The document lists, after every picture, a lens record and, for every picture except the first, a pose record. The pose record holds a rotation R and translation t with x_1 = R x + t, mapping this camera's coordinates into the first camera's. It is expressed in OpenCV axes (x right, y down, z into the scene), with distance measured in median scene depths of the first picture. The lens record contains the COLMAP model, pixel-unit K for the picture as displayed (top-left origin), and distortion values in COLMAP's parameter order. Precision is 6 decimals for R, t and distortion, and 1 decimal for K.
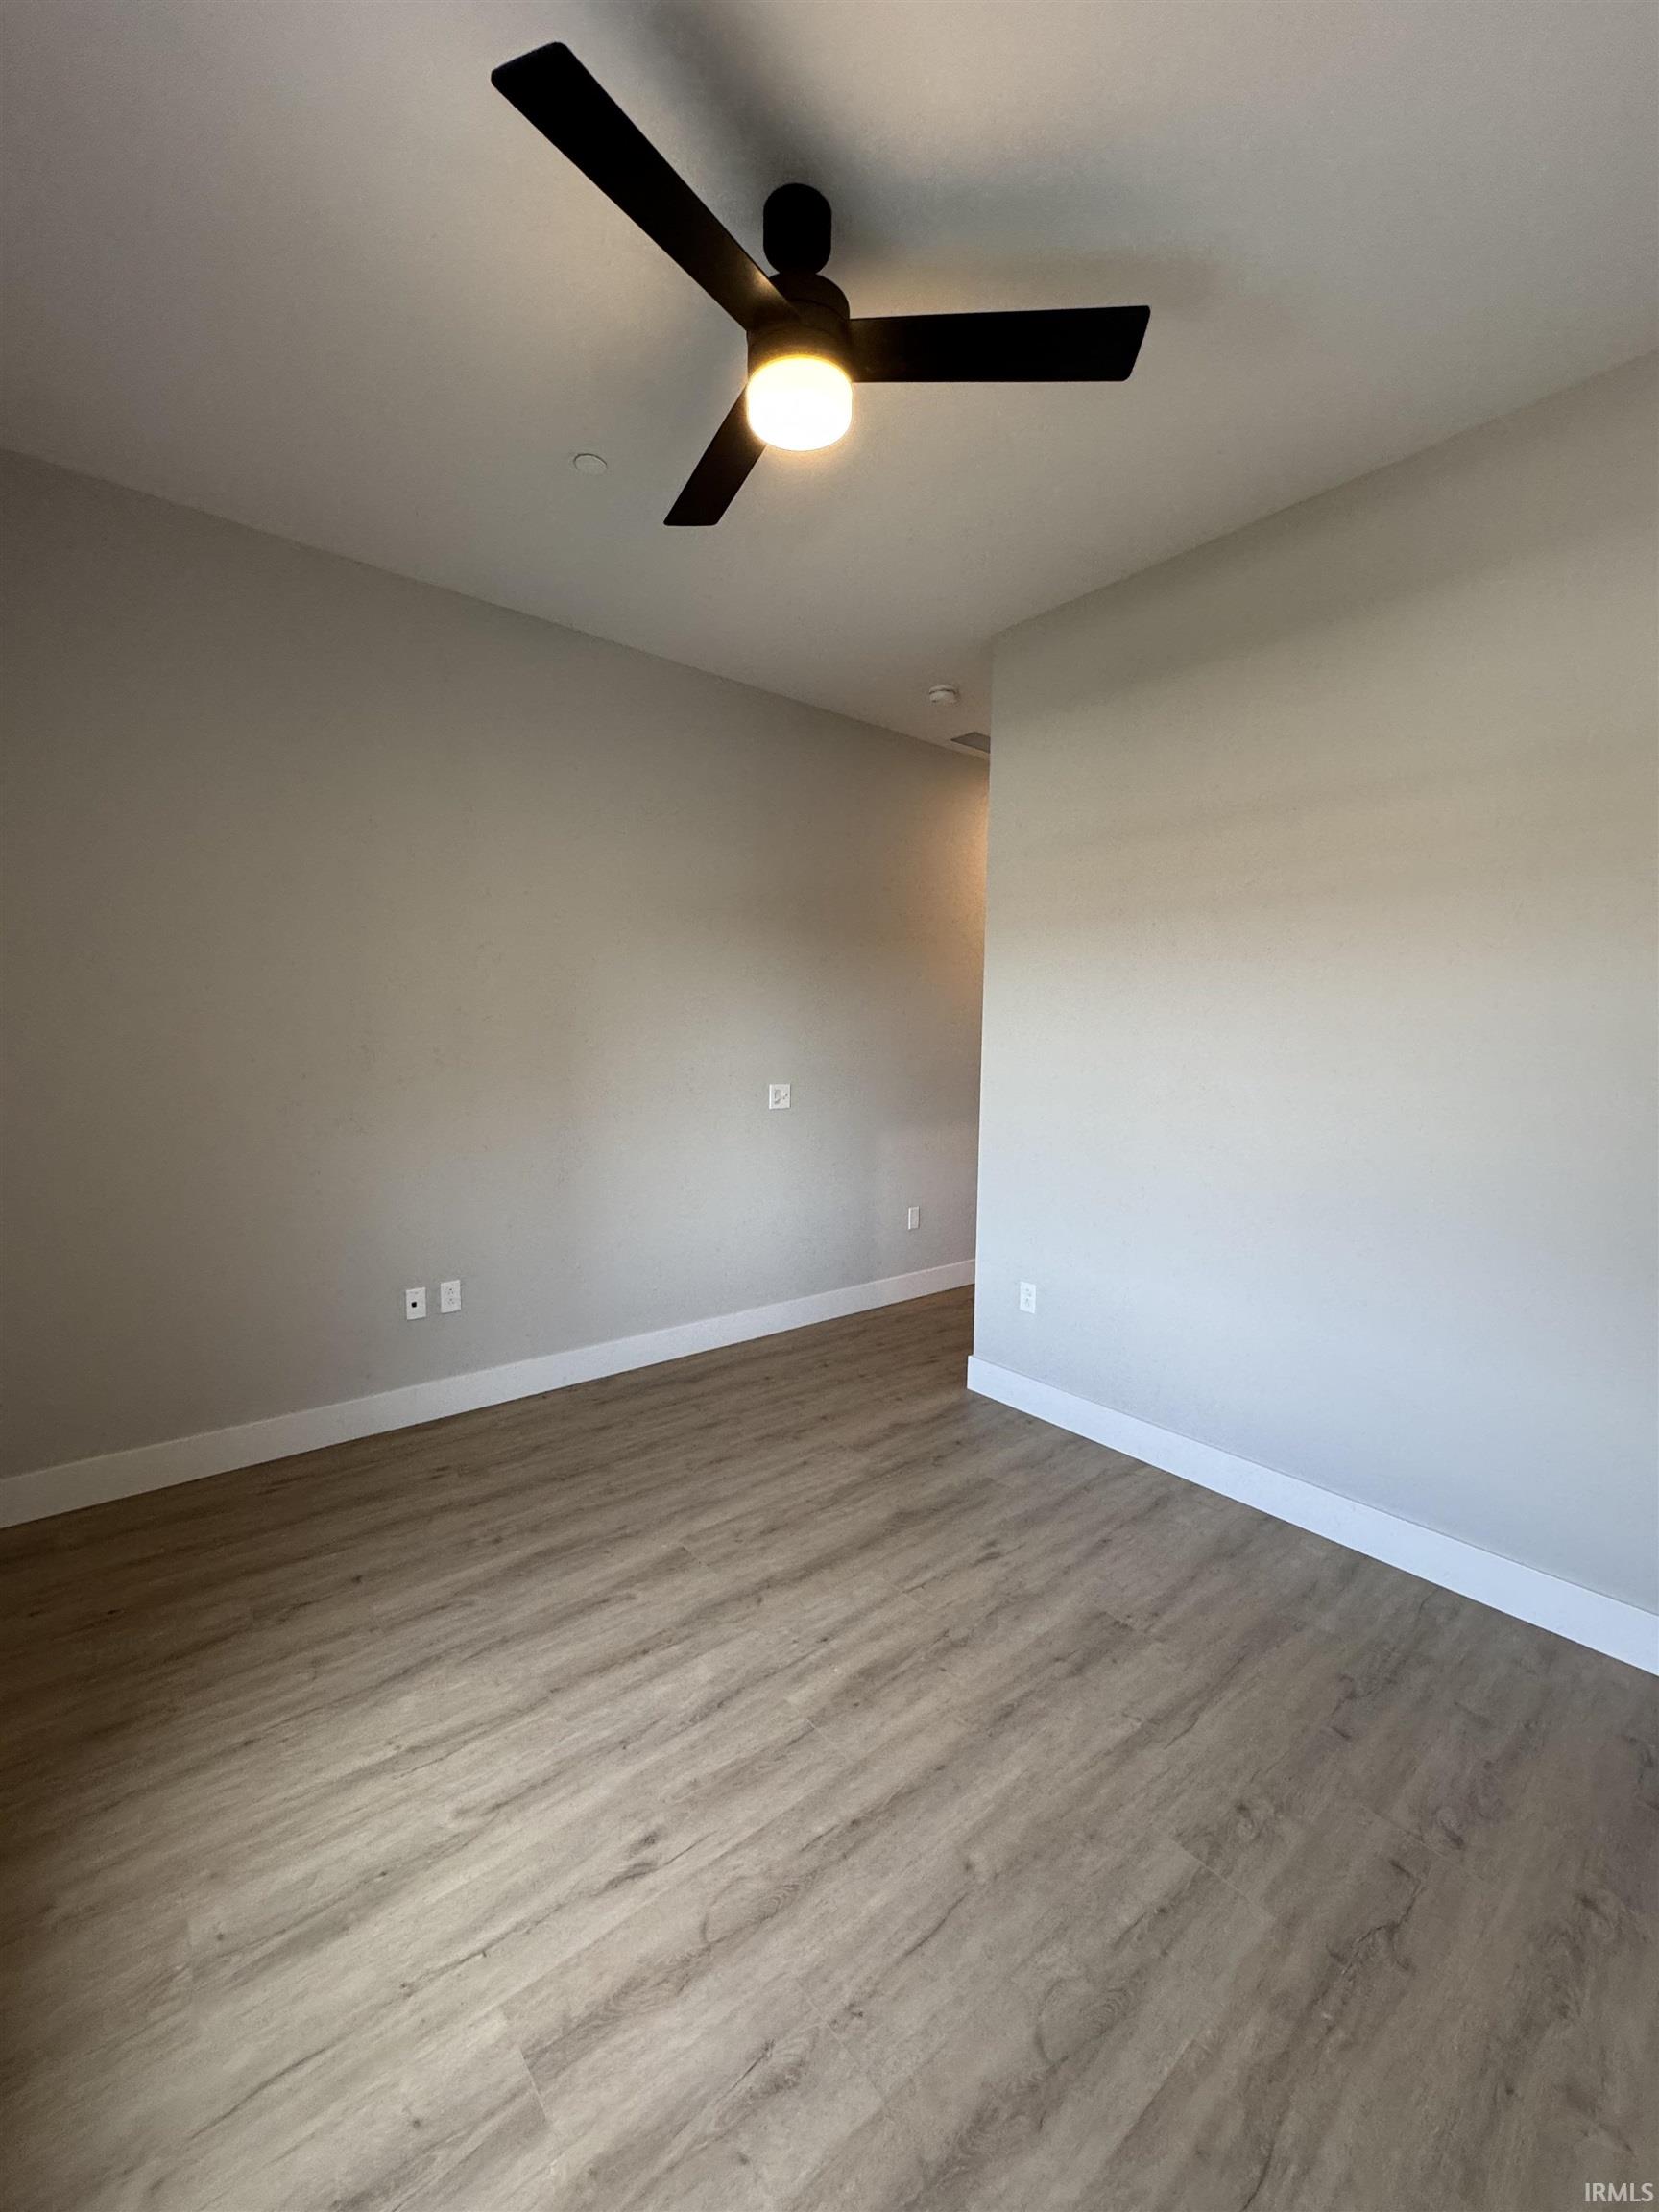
lens RADIAL K [[889.8, 0, 828.6], [0, 889.8, 1105.9], [0, 0, 1]] dist [-0.004534, -0.000090]
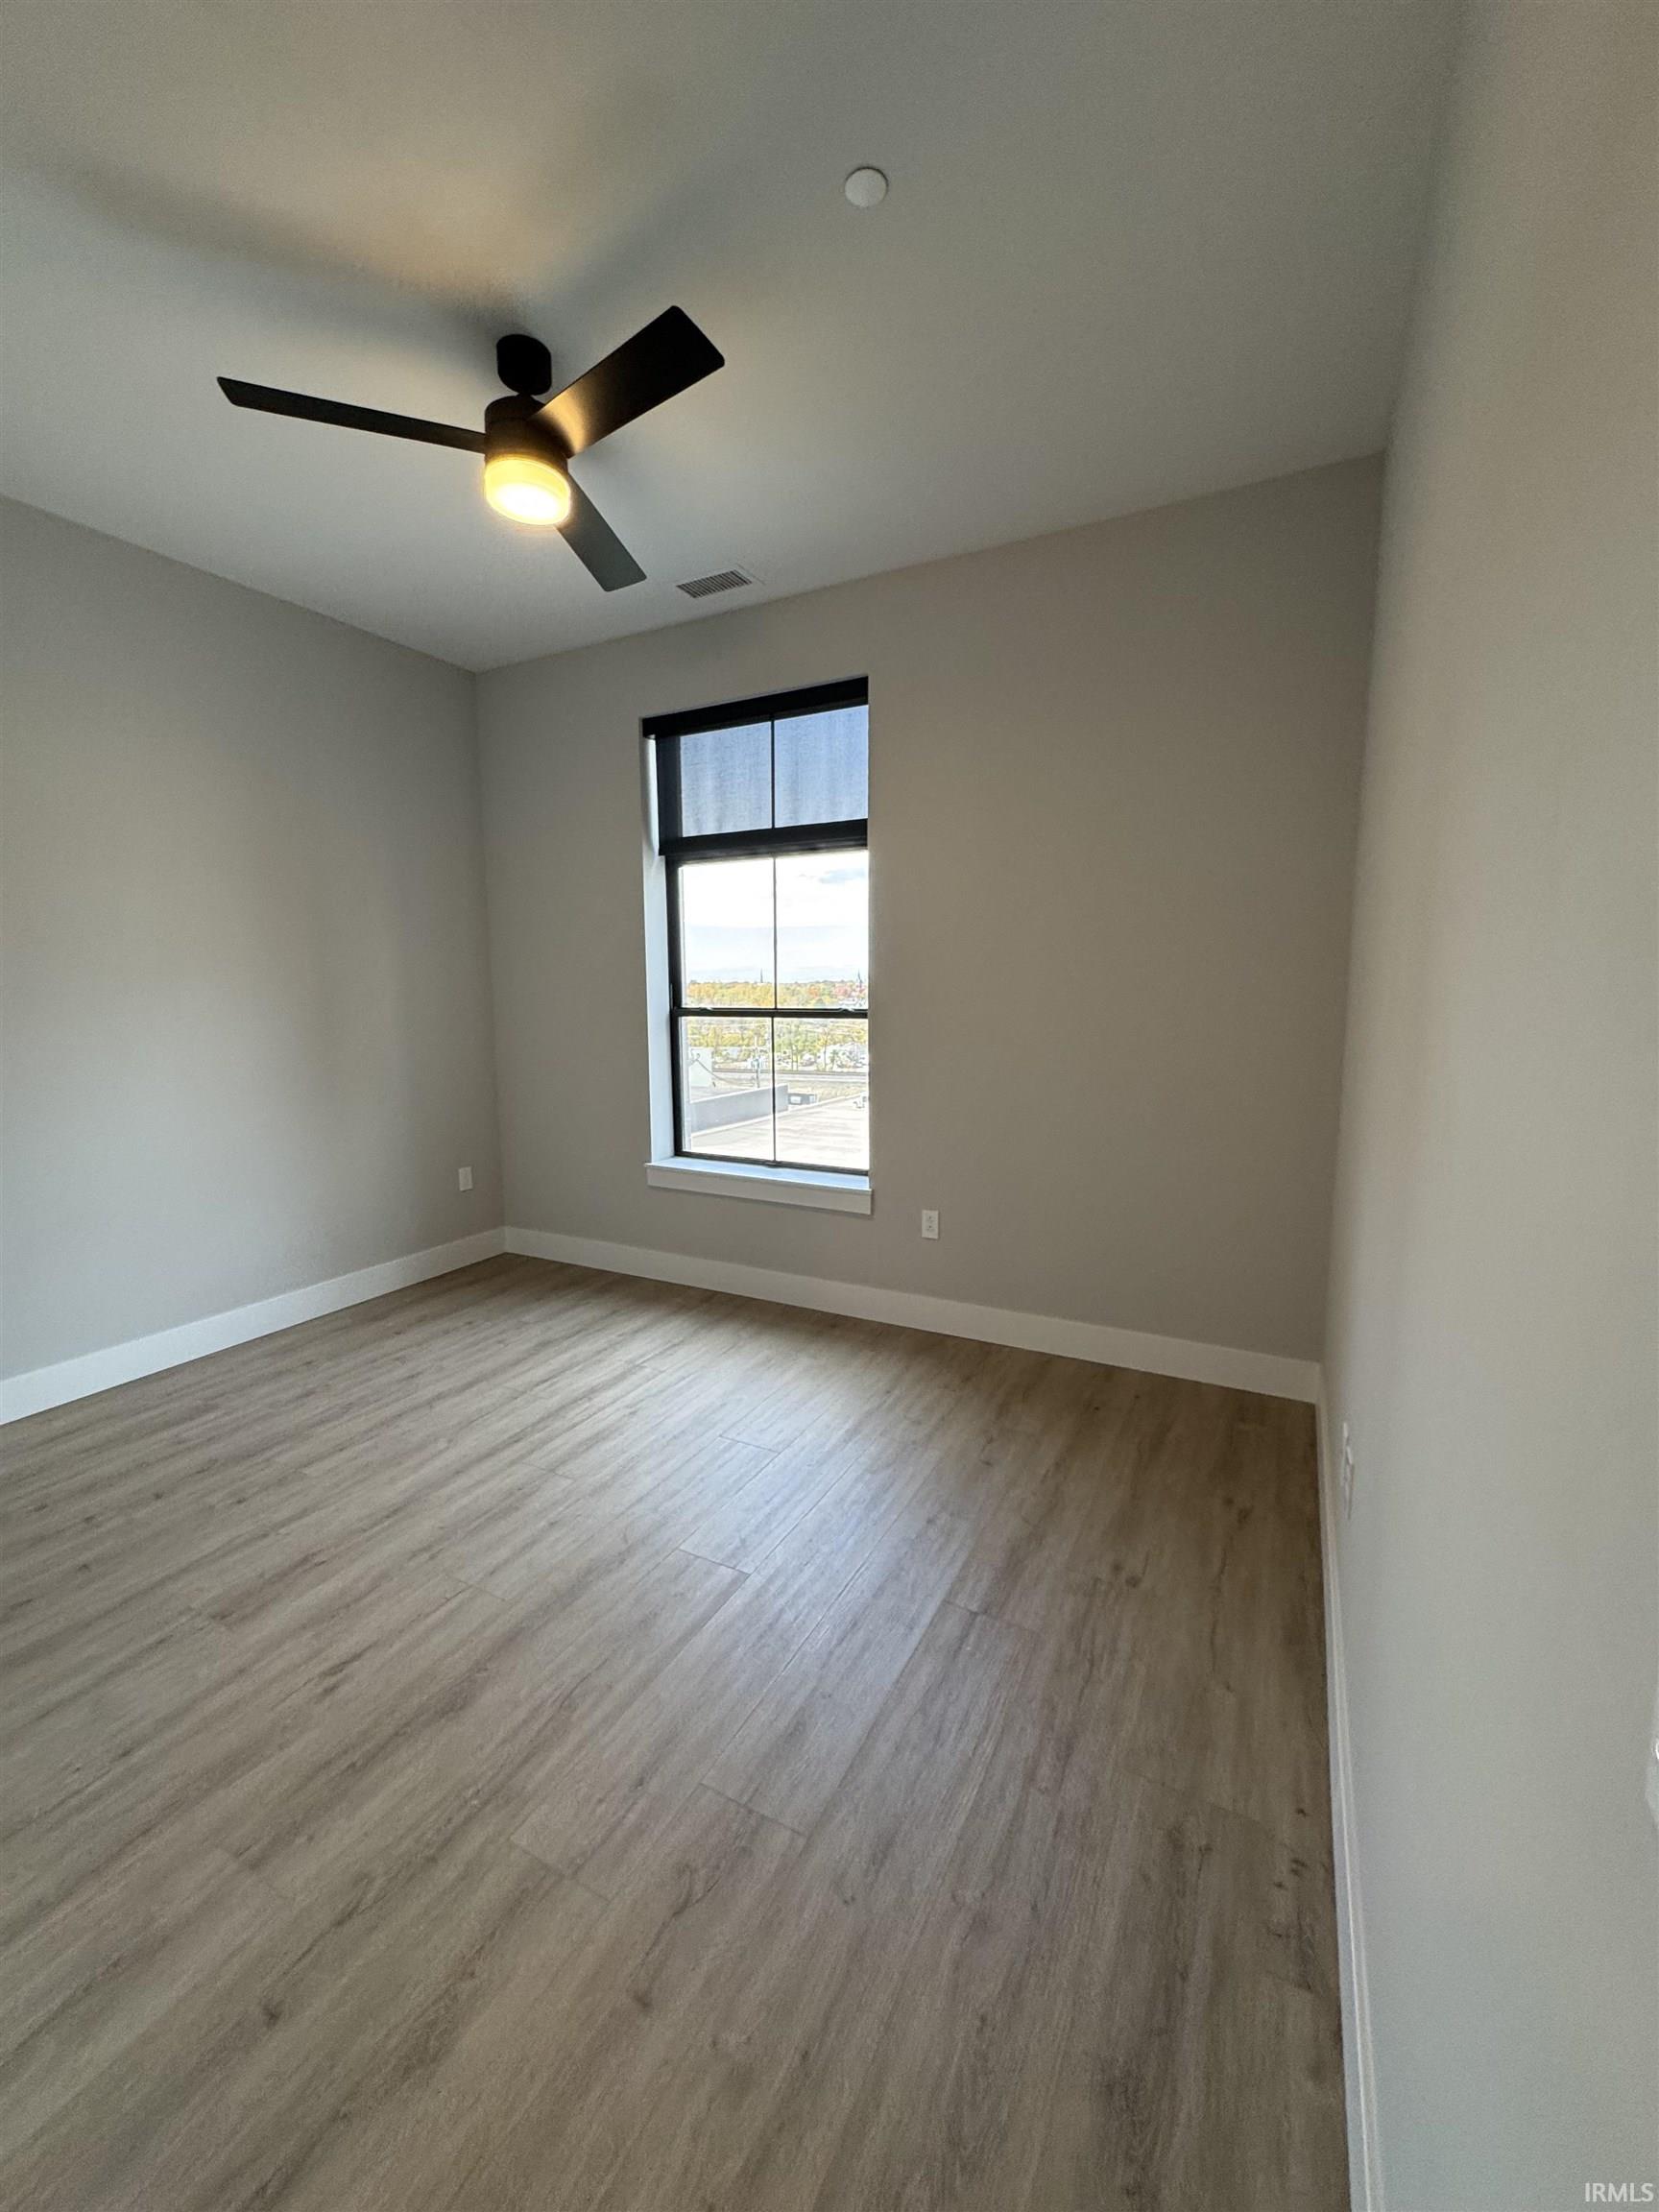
lens RADIAL K [[889.8, 0, 828.8], [0, 889.8, 1109.3], [0, 0, 1]] dist [-0.004534, -0.000090]
pose [[-0.923757, 0.042284, -0.380637, 0.074161], [-0.040485, 0.977536, 0.206845, -0.145282], [0.380832, 0.206485, -0.901294, 1.965020]]
